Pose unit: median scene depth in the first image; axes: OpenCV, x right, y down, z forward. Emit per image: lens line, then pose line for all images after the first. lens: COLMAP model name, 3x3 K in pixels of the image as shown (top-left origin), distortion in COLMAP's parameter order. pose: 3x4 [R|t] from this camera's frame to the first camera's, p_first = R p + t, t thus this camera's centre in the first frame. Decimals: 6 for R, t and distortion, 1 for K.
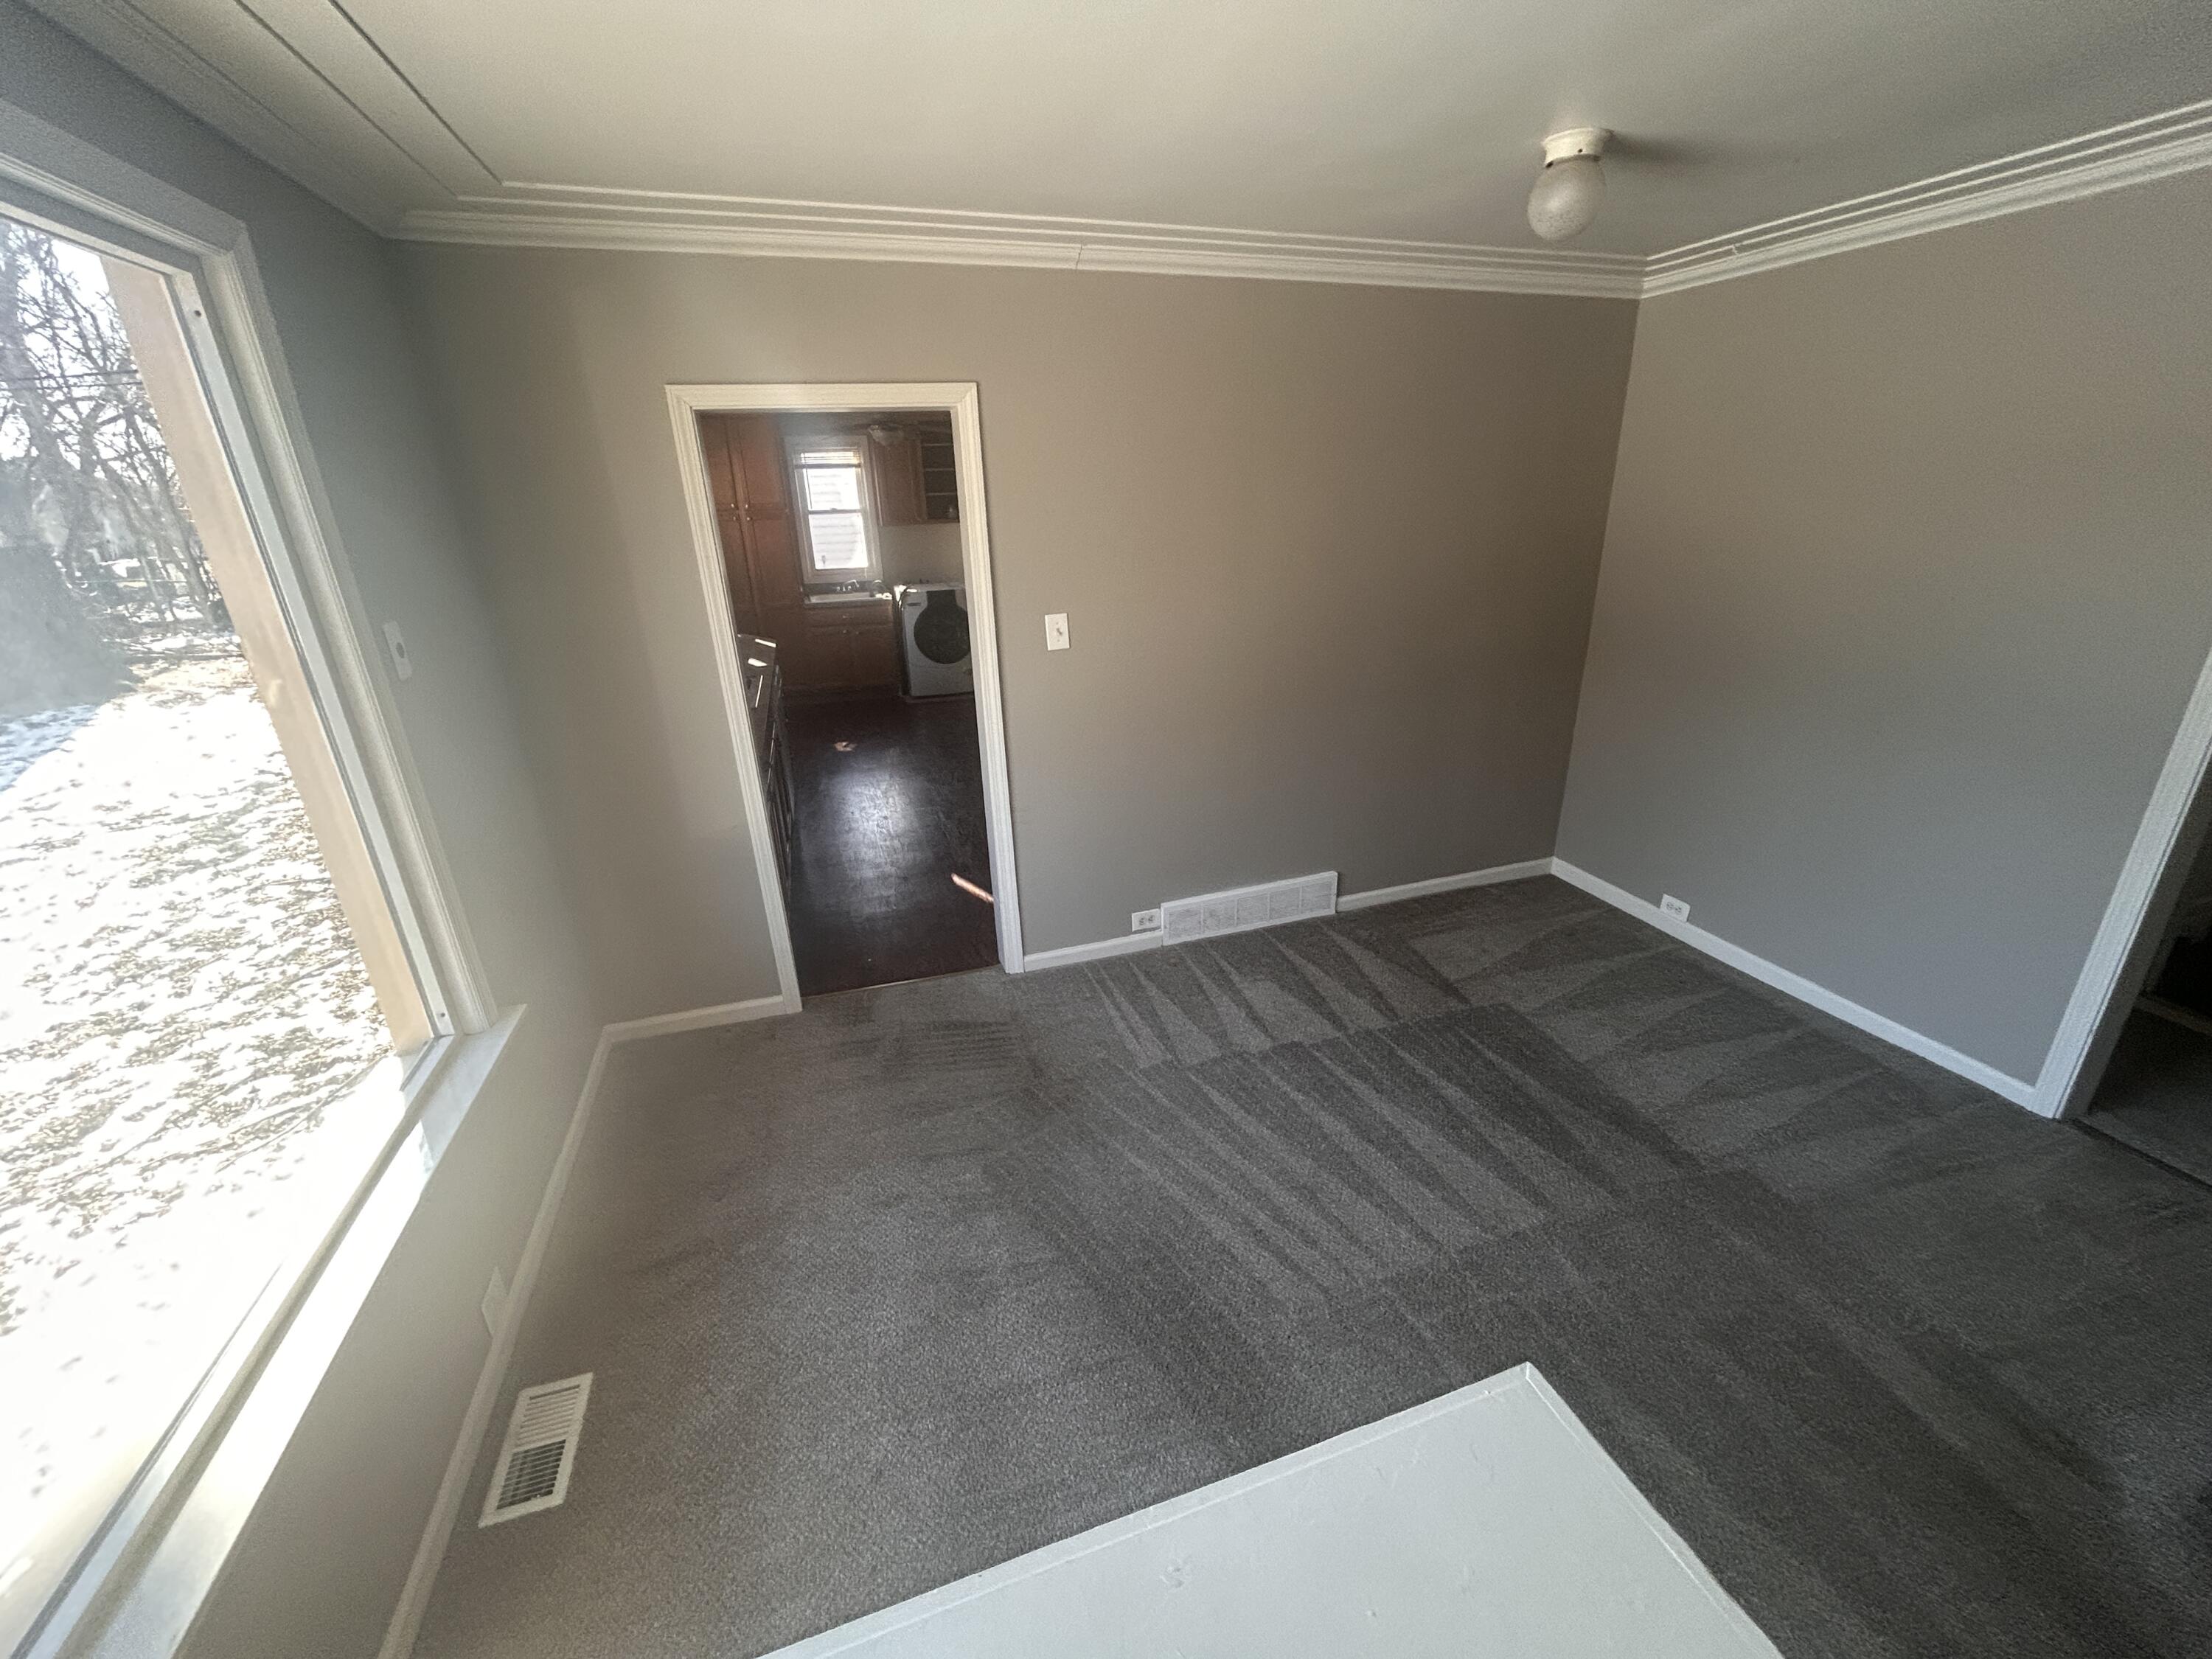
lens RADIAL K [[891.6, 0, 1117.2], [0, 891.6, 830.5], [0, 0, 1]] dist [-0.003752, 0.000828]
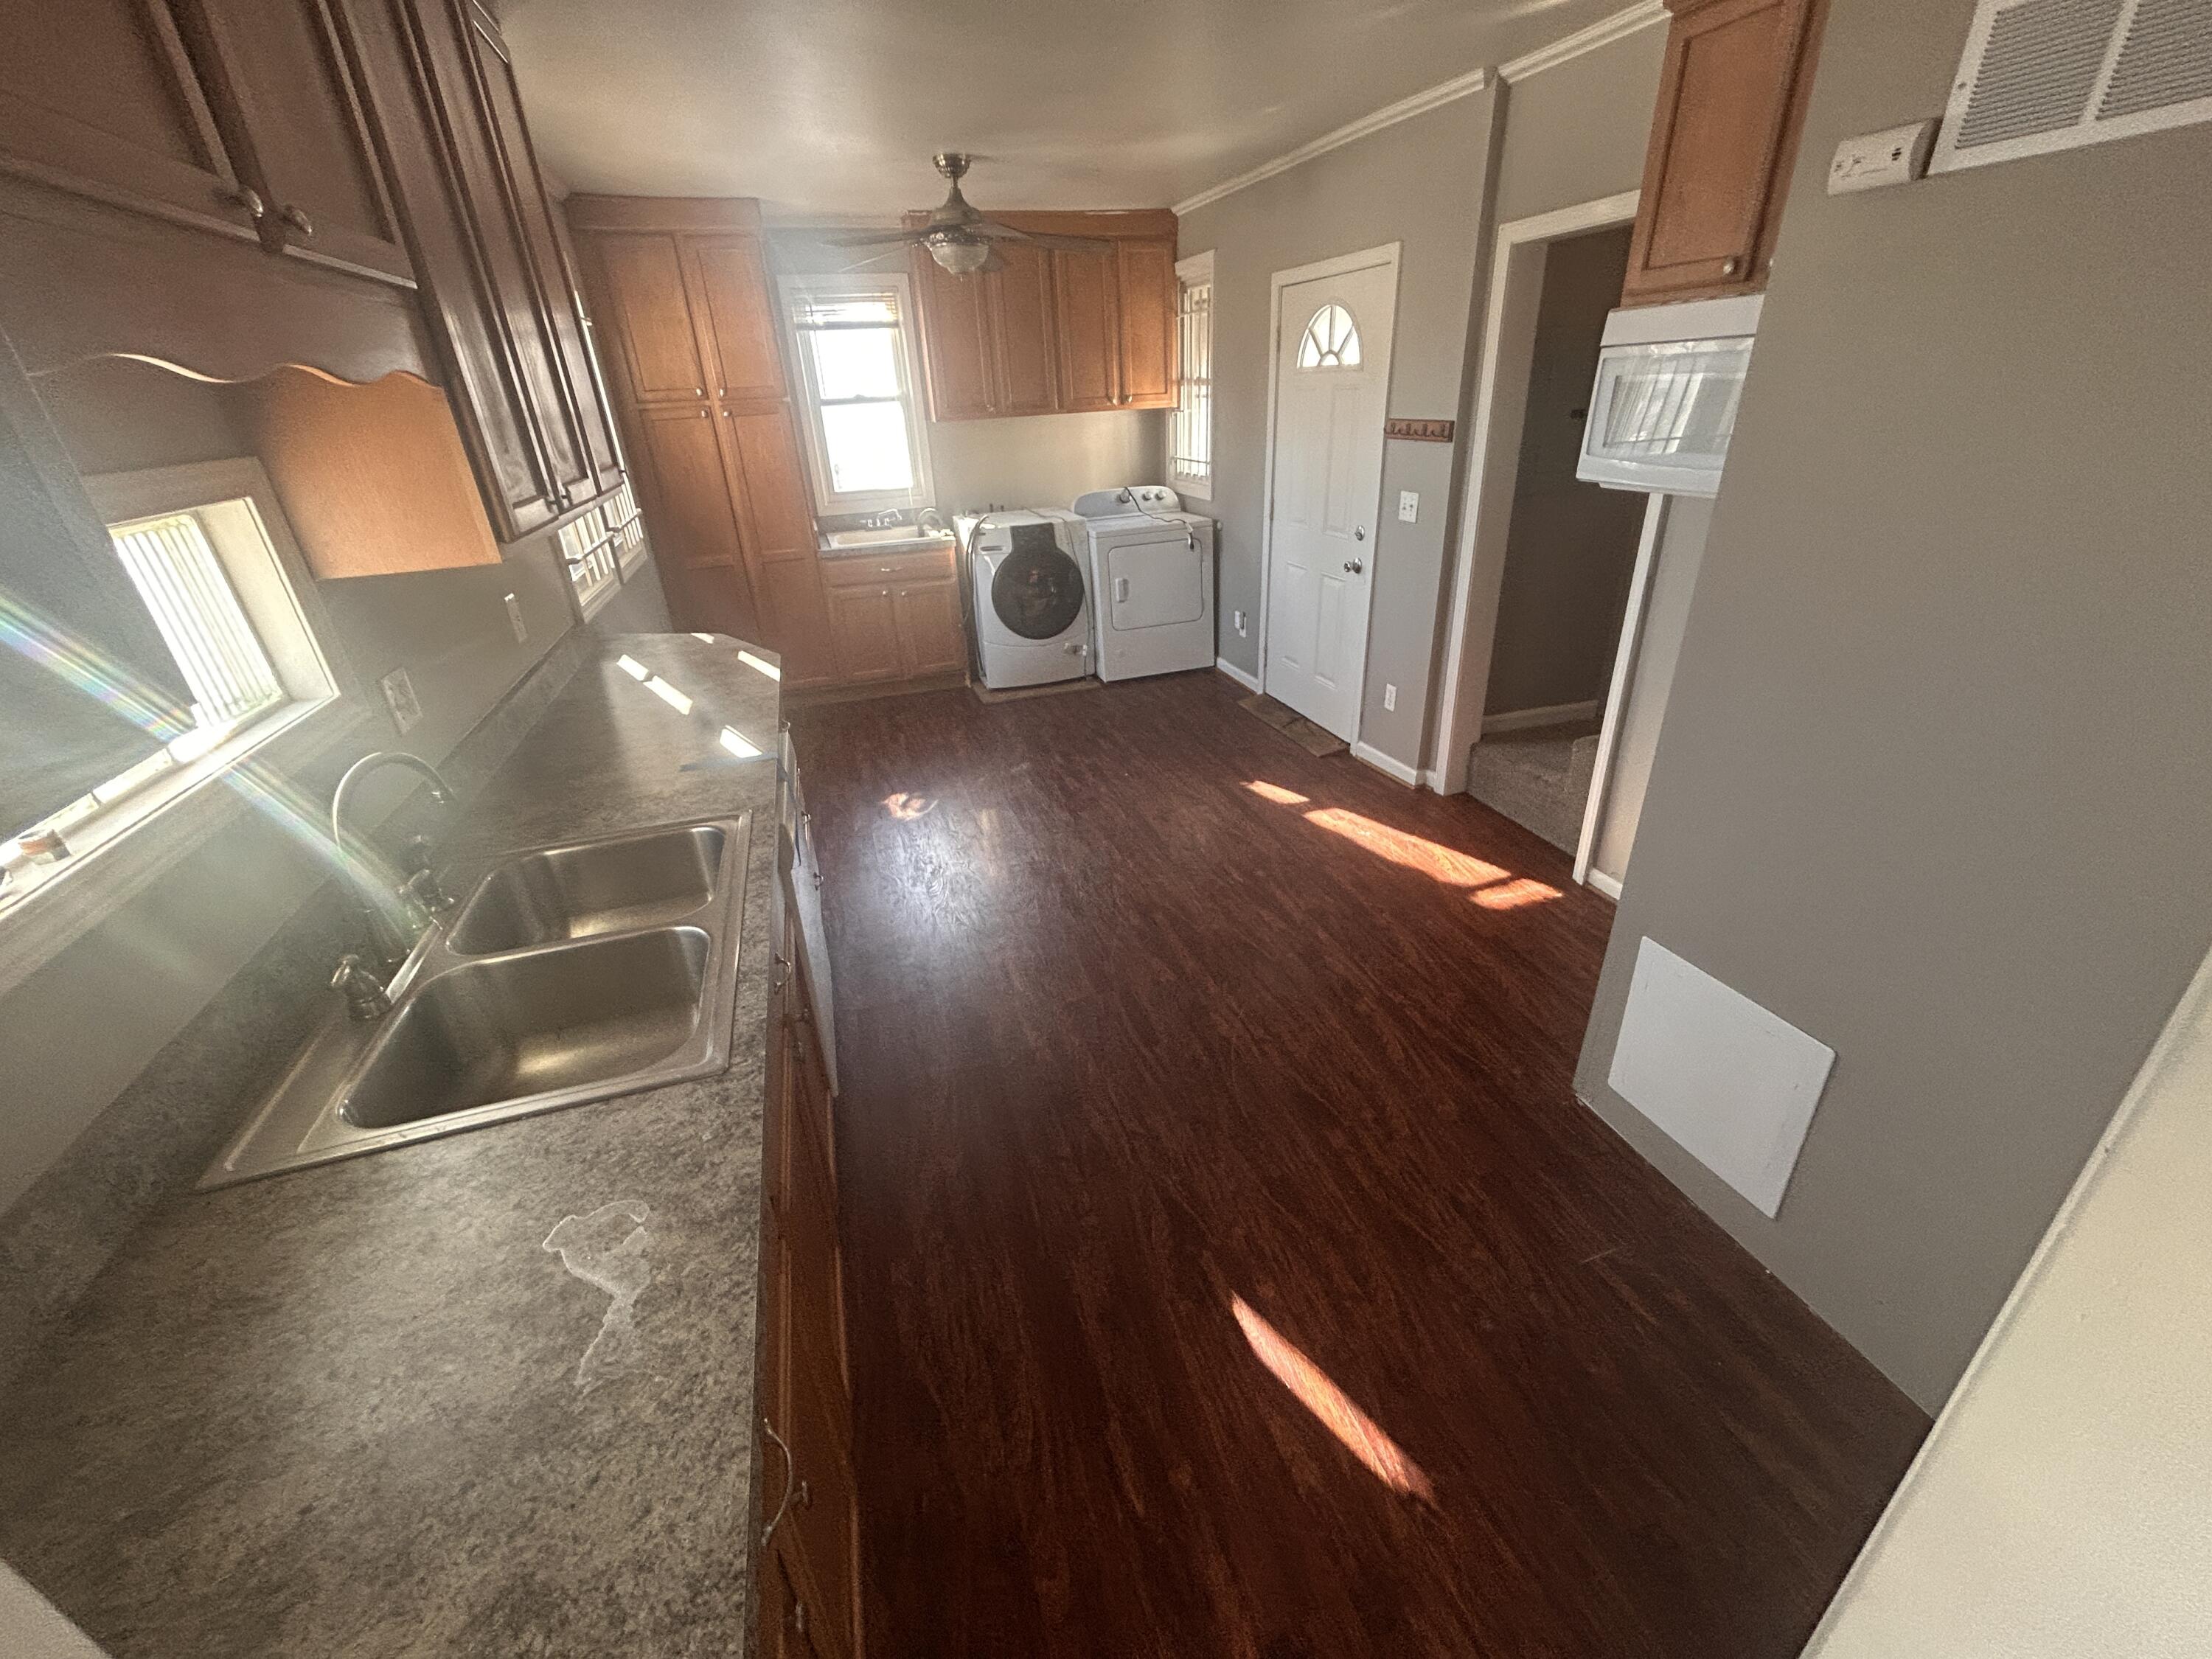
lens RADIAL K [[891.6, 0, 1103.0], [0, 891.6, 834.3], [0, 0, 1]] dist [-0.003752, 0.000828]
pose [[0.999601, -0.006075, -0.027577, -0.128755], [0.009095, 0.993810, 0.110724, -0.118092], [0.026734, -0.110931, 0.993469, 0.337061]]
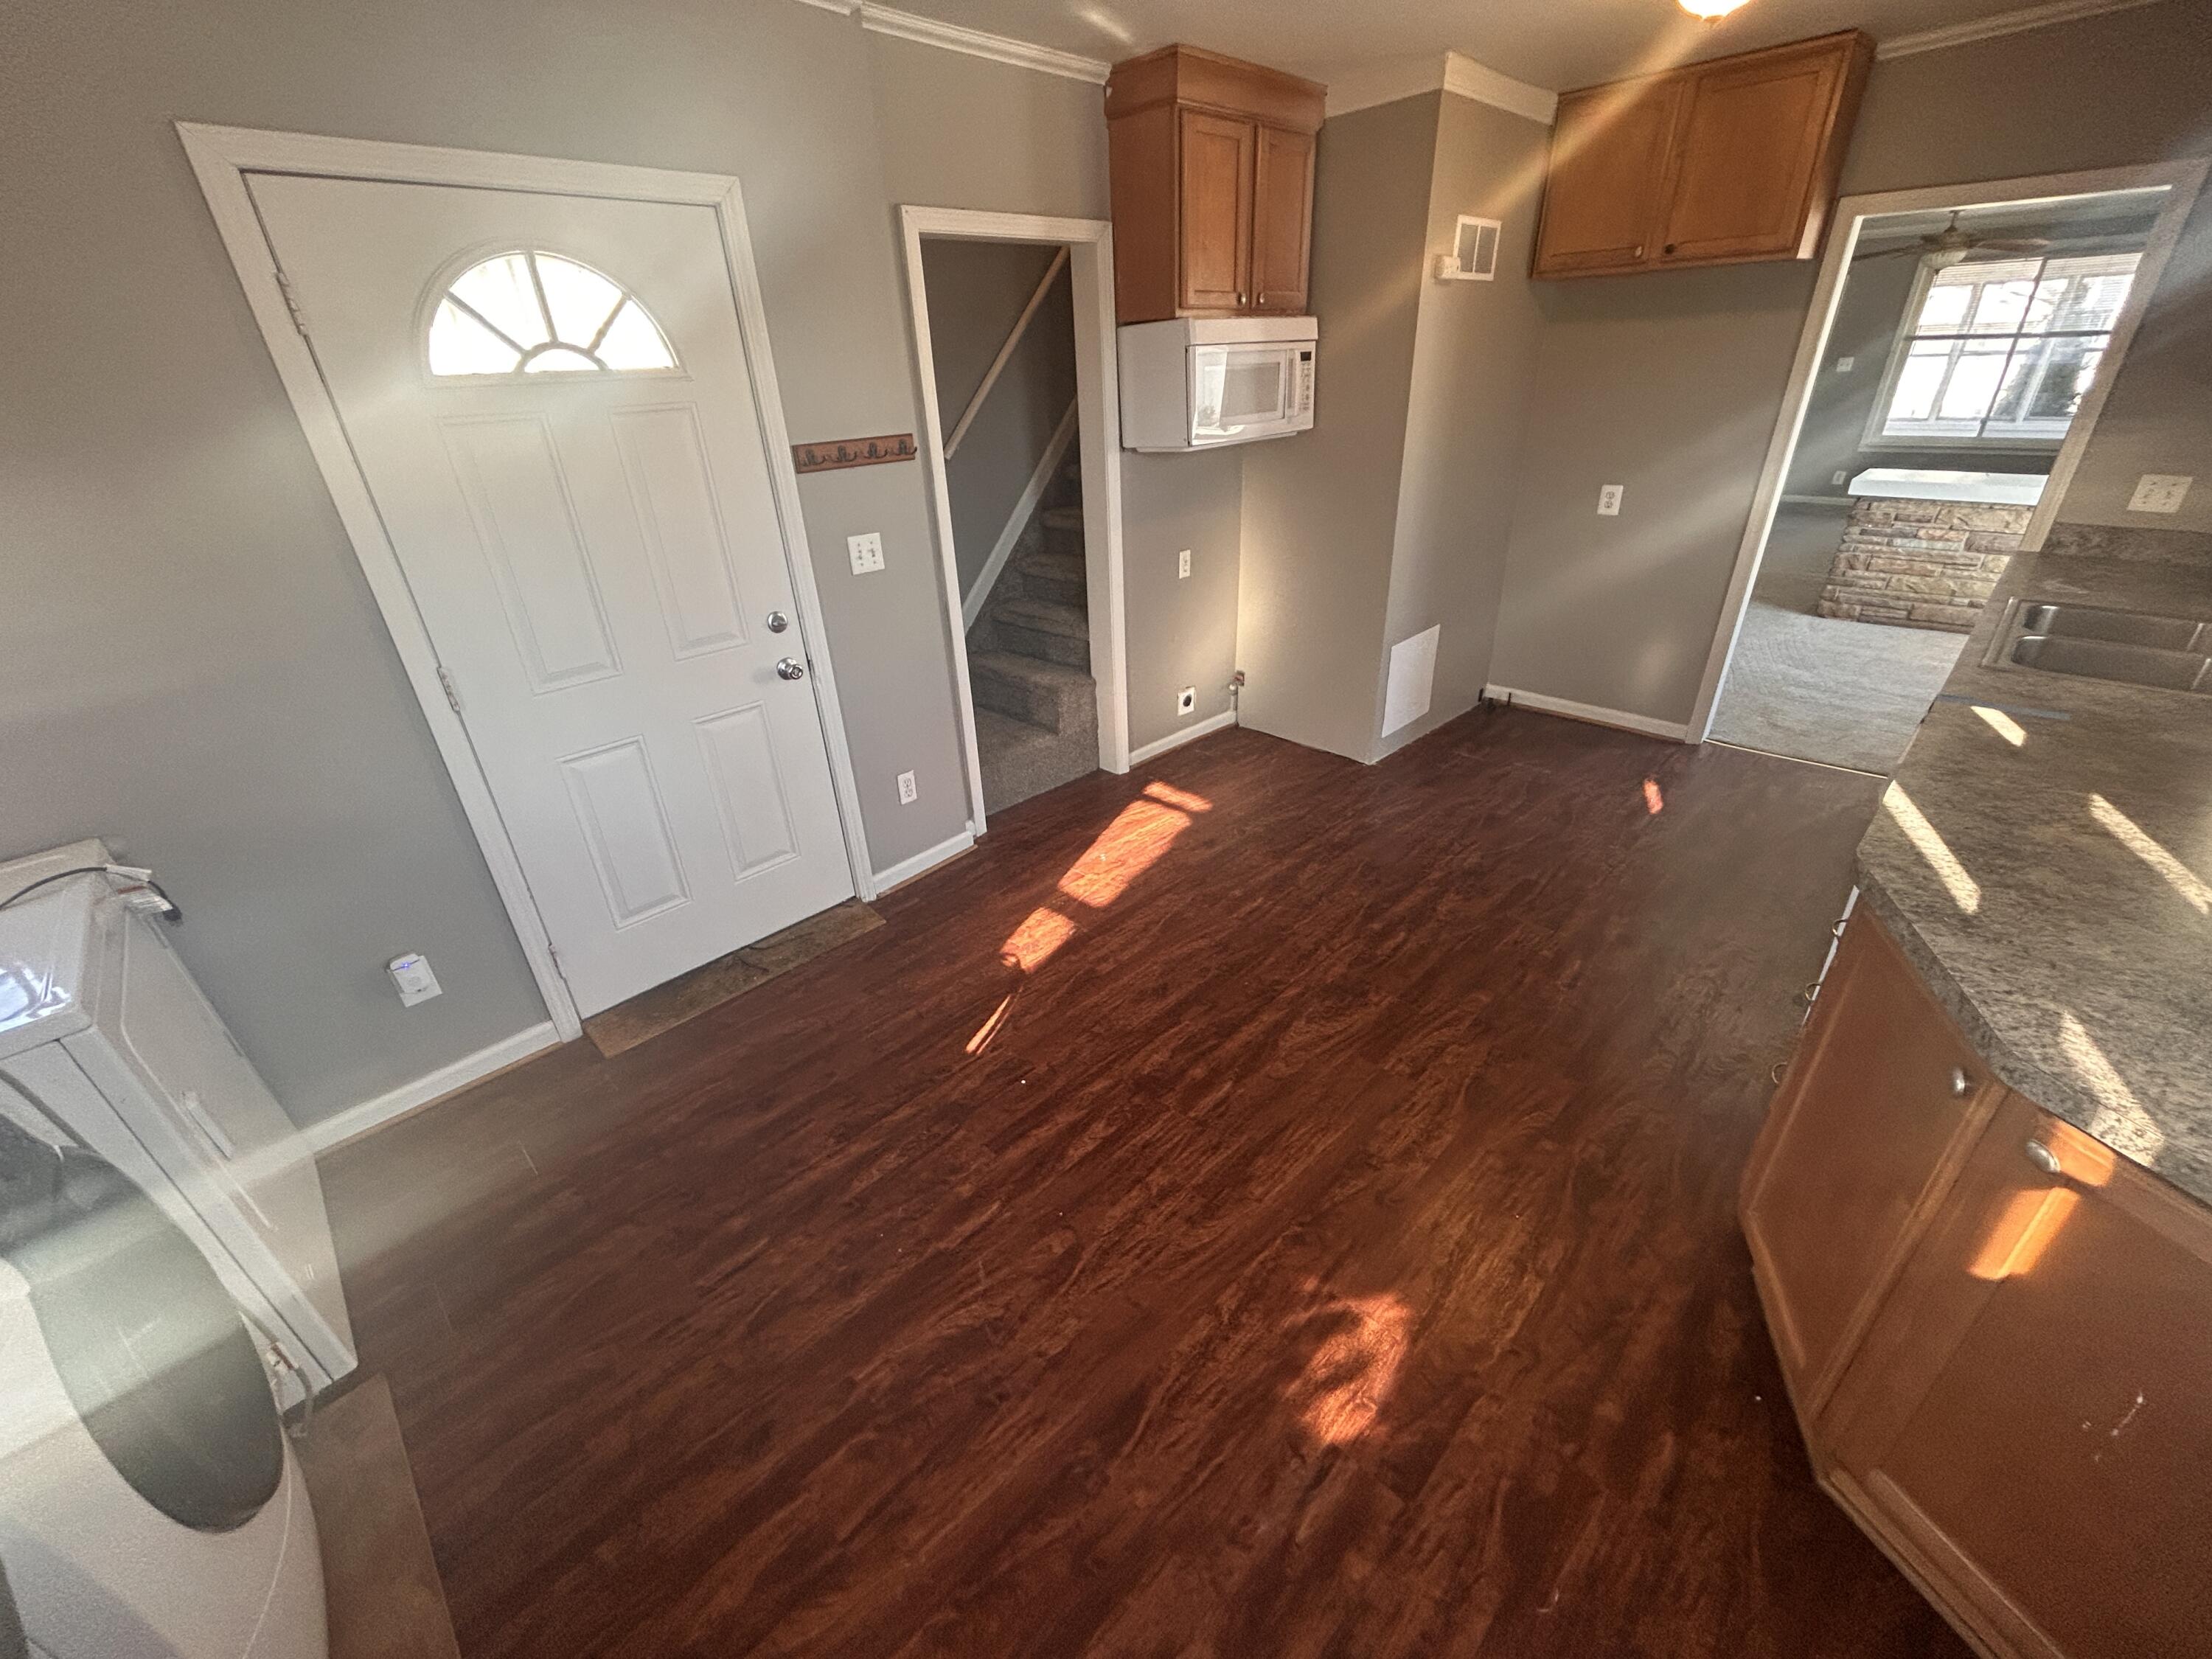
lens RADIAL K [[891.6, 0, 1099.7], [0, 891.6, 831.1], [0, 0, 1]] dist [-0.003752, 0.000828]
pose [[-0.434977, -0.376871, 0.817779, -0.344751], [0.367943, 0.754522, 0.543428, -0.303081], [-0.821835, 0.537275, -0.189533, 0.852671]]
